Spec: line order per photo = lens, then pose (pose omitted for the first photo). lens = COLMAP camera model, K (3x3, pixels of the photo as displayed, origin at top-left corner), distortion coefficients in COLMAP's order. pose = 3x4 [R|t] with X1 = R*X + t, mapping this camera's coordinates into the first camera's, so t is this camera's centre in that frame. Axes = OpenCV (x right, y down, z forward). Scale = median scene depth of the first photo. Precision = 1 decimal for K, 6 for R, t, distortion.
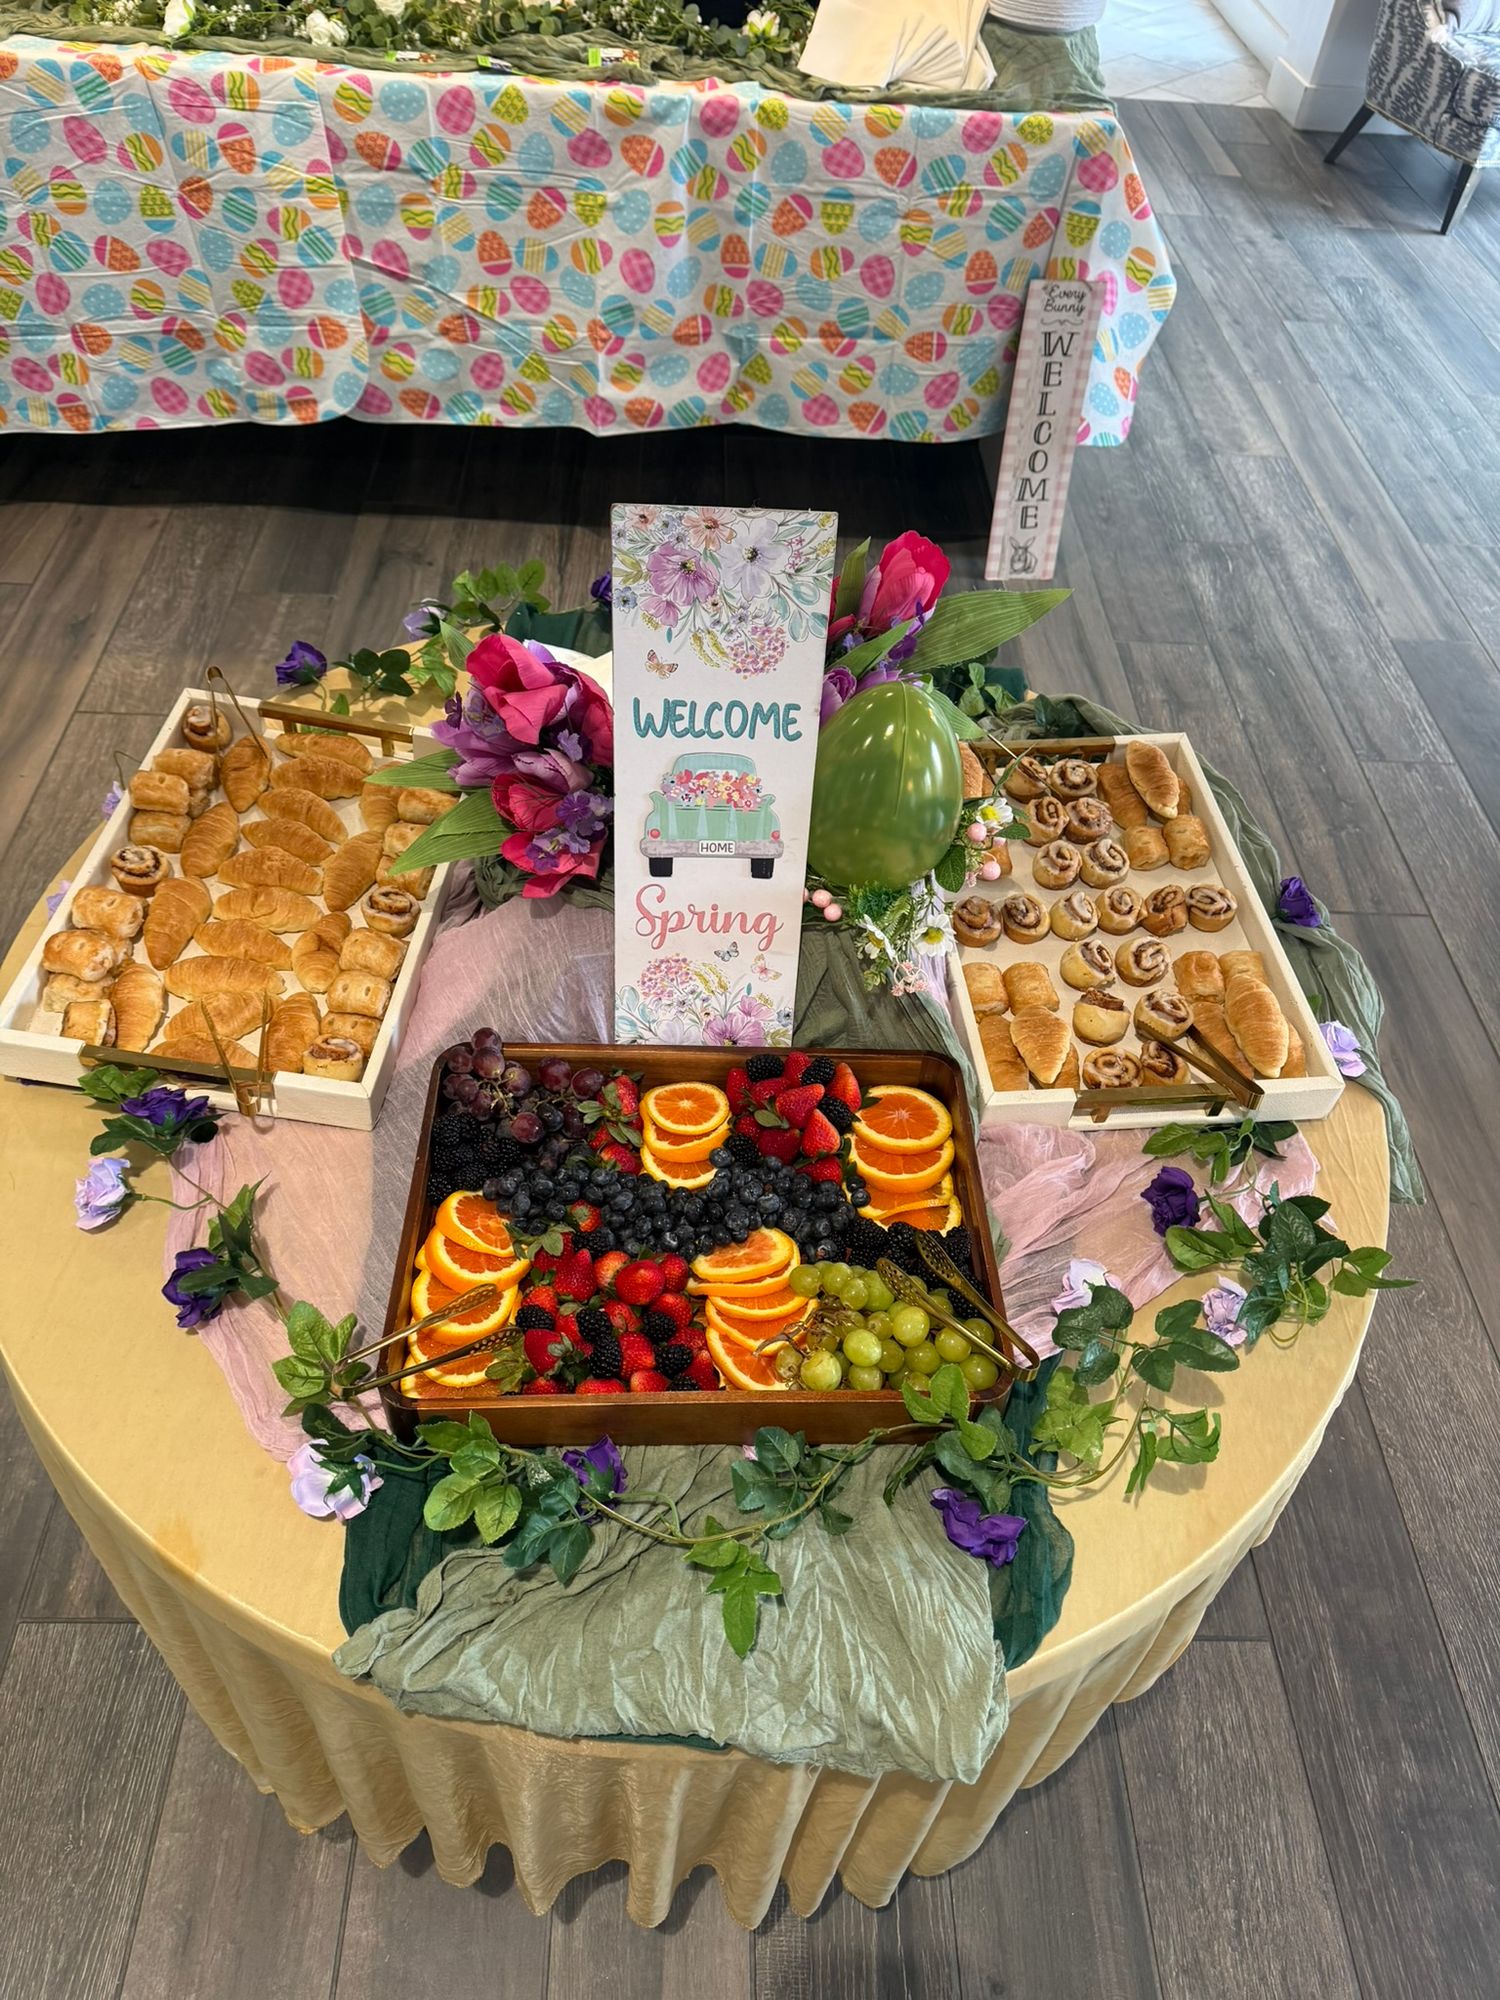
lens RADIAL K [[1394.6, 0, 750.0], [0, 1394.6, 1000.0], [0, 0, 1]] dist [0.010198, -0.019432]
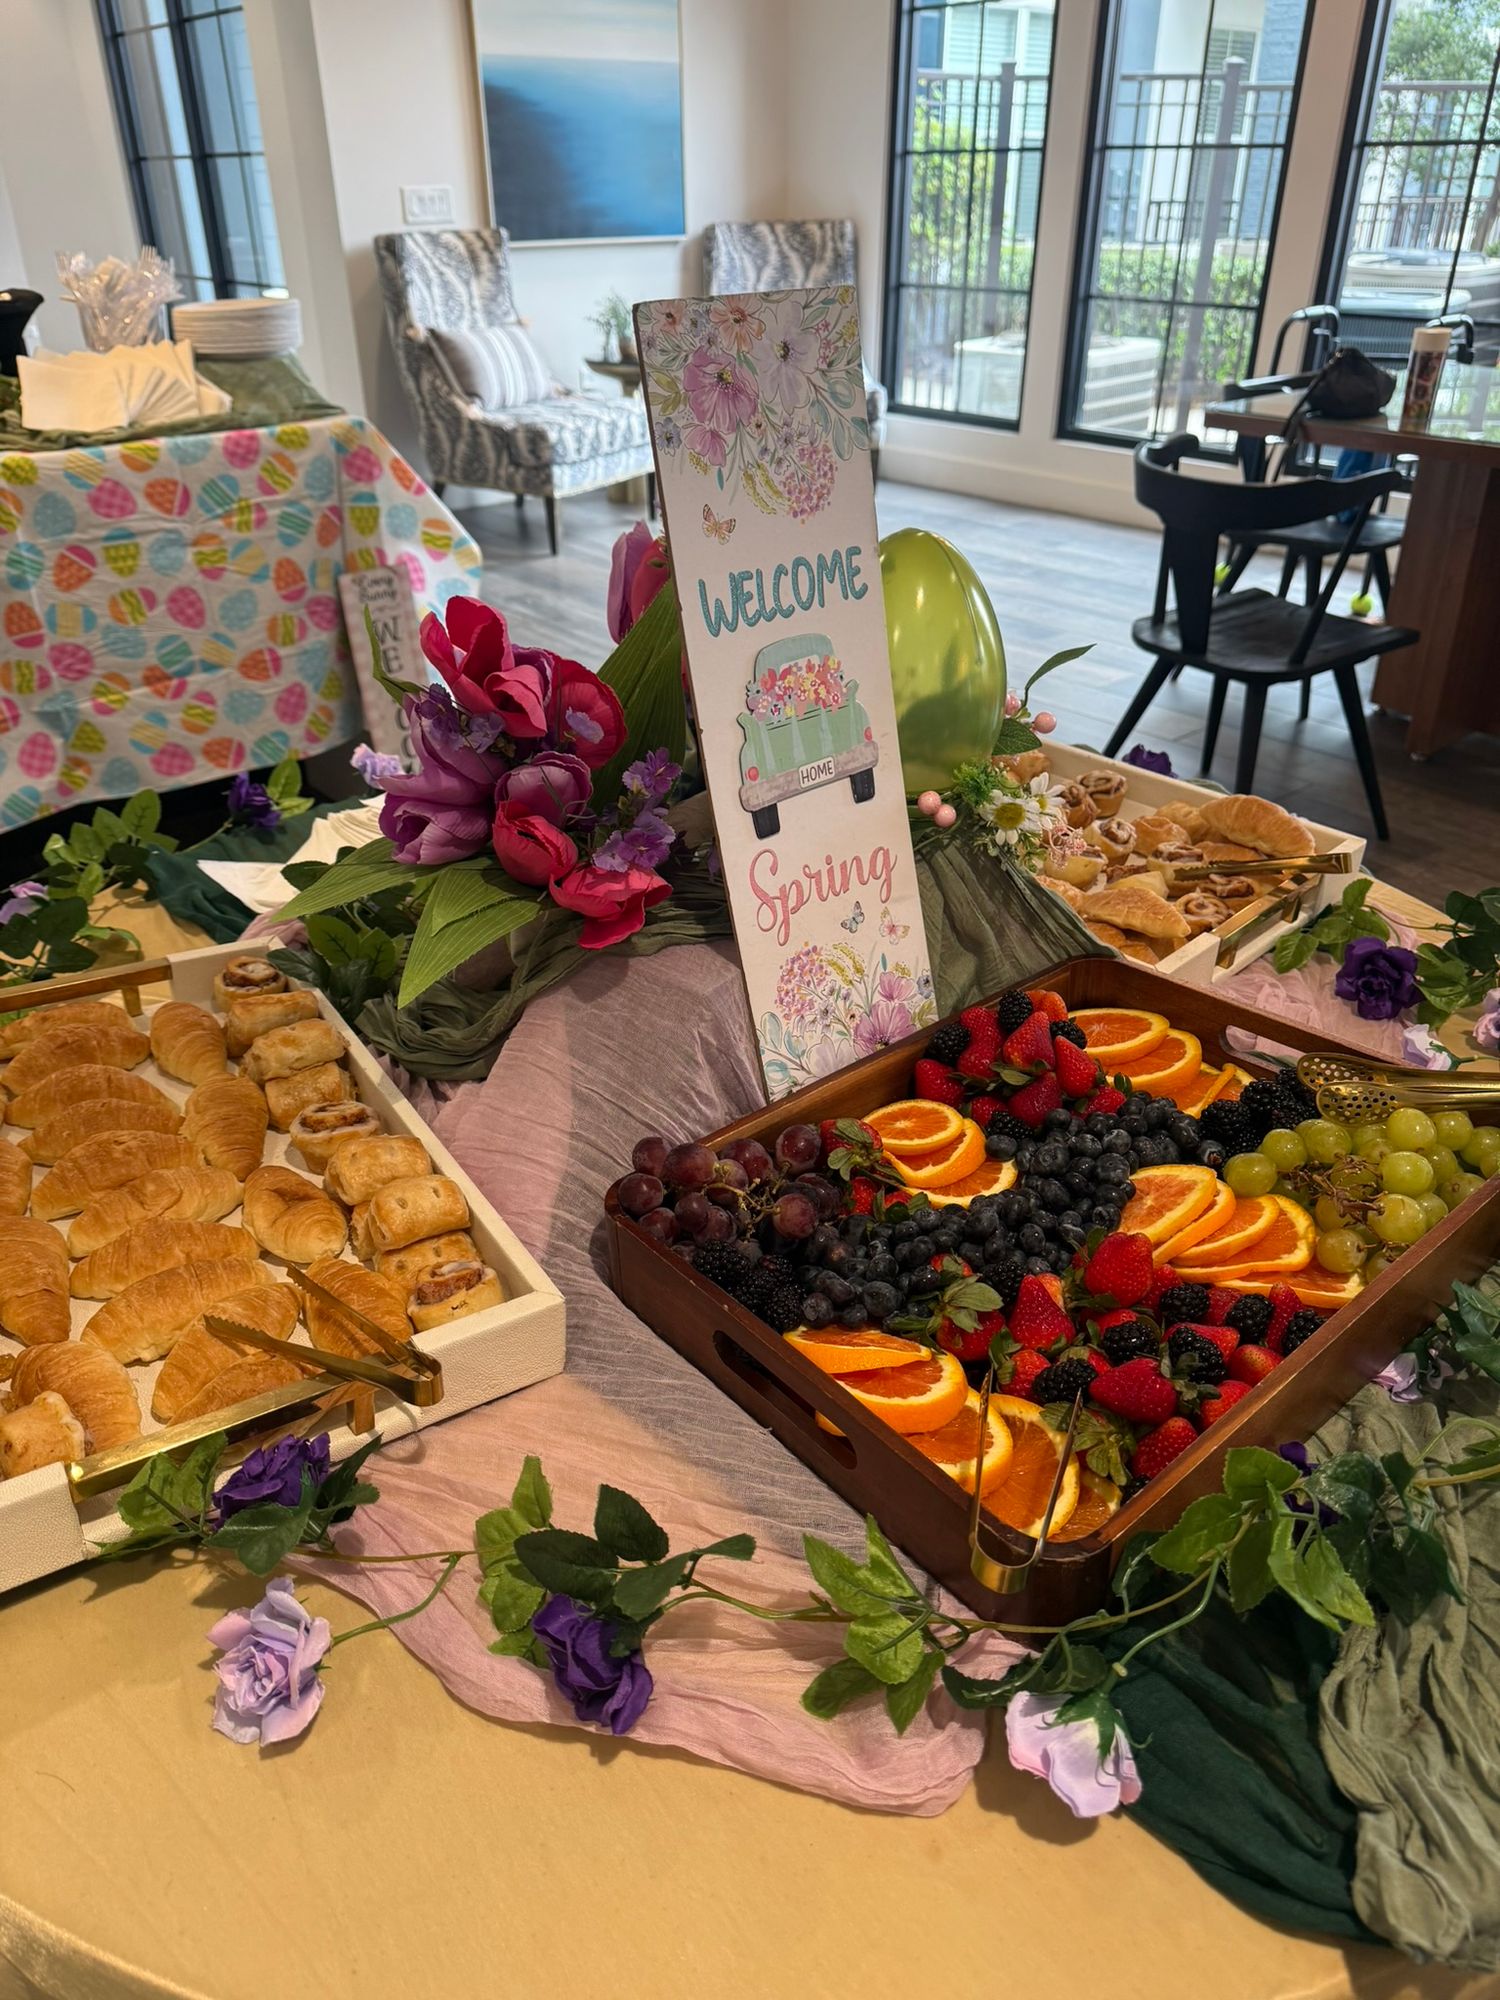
lens RADIAL K [[1394.6, 0, 750.0], [0, 1394.6, 1000.0], [0, 0, 1]] dist [0.010198, -0.019432]
pose [[0.780916, -0.376366, 0.498517, -0.194776], [0.503008, 0.852092, -0.144646, 0.036444], [-0.370343, 0.363714, 0.854727, 0.162758]]
